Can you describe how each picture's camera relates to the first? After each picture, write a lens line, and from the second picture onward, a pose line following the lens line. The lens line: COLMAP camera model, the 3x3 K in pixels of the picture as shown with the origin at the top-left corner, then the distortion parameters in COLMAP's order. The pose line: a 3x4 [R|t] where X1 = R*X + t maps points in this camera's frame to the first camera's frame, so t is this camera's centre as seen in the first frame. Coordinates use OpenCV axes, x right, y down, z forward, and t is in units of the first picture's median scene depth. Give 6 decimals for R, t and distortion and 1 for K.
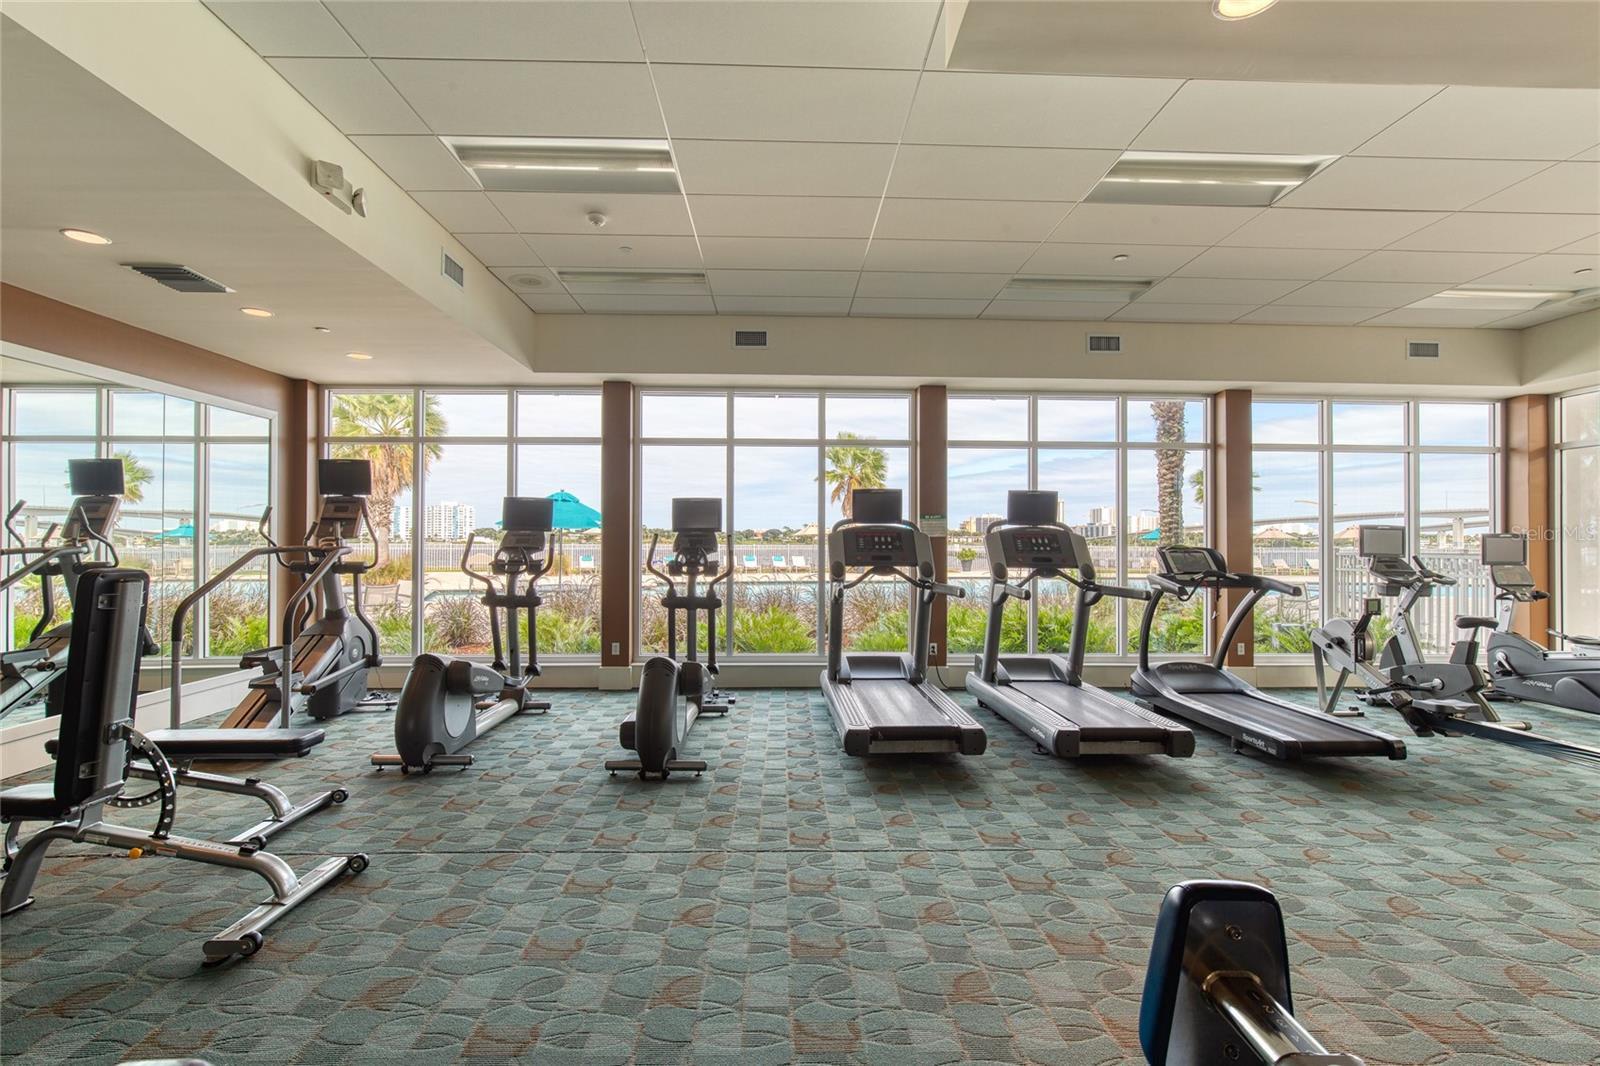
lens RADIAL K [[743.7, 0, 786.3], [0, 743.7, 537.9], [0, 0, 1]] dist [-0.003302, -0.000510]
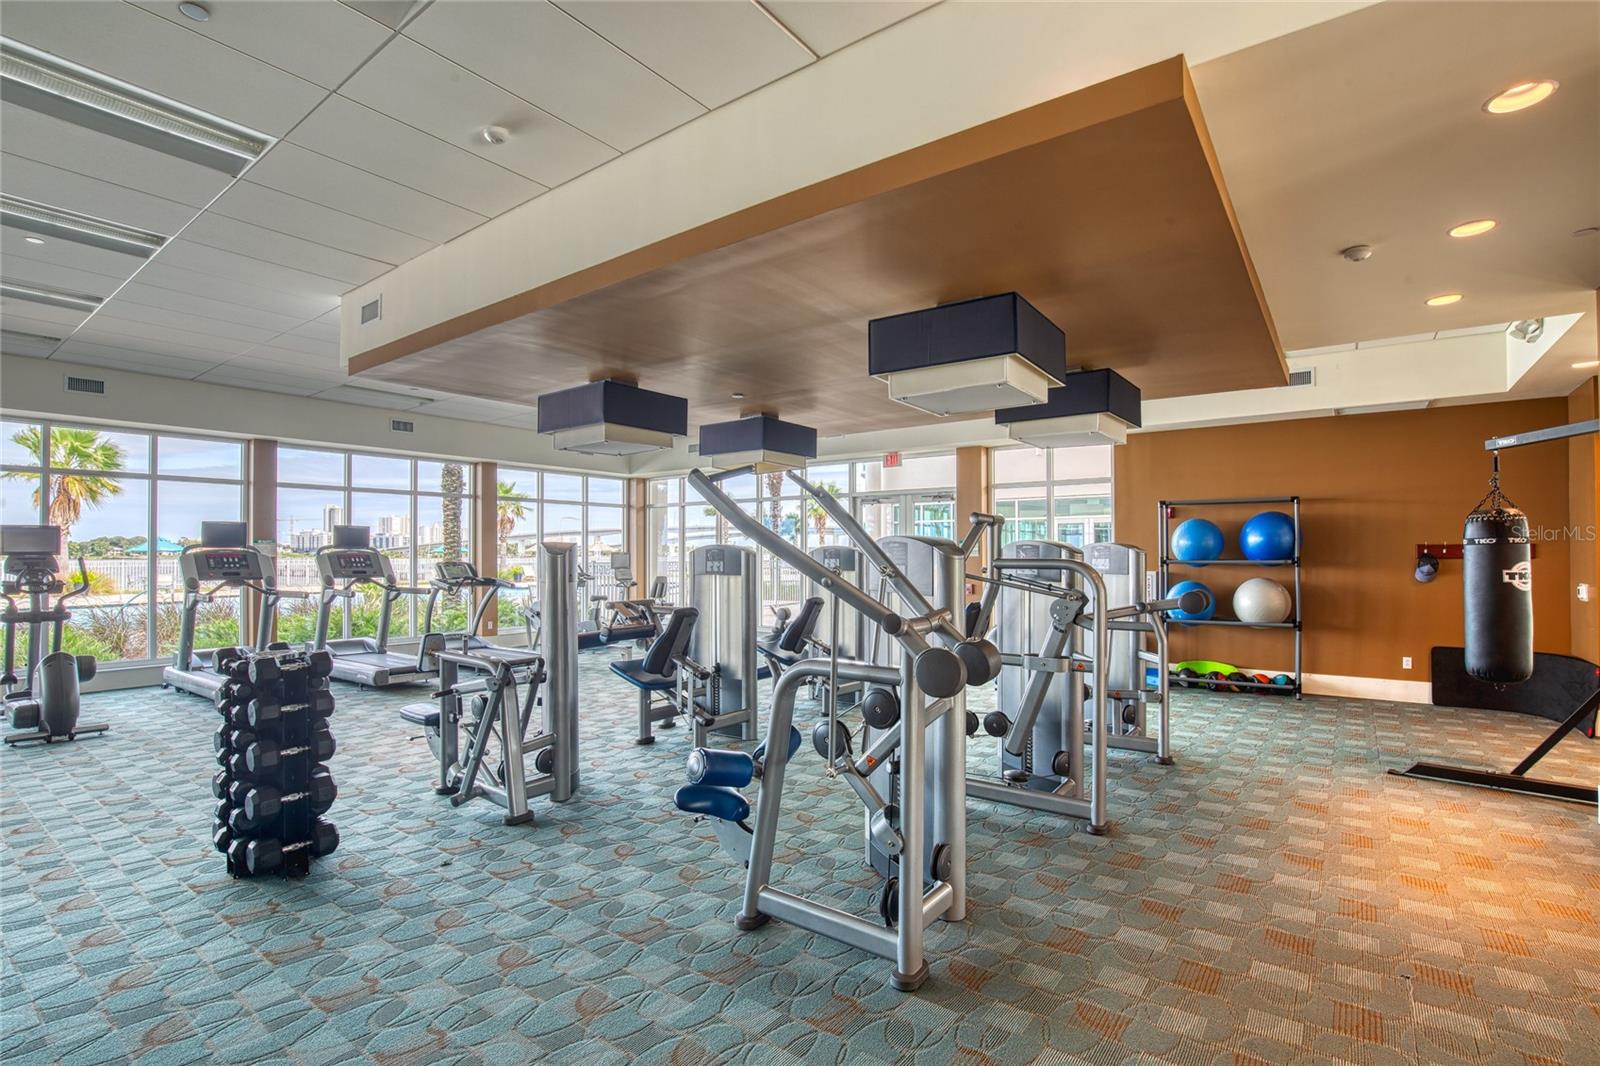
lens RADIAL K [[743.7, 0, 786.3], [0, 743.7, 537.9], [0, 0, 1]] dist [-0.003302, -0.000510]
pose [[0.630079, 0.010264, 0.776463, -0.257106], [0.001181, 0.999899, -0.014175, -0.016121], [-0.776530, 0.009849, 0.630004, -0.567973]]
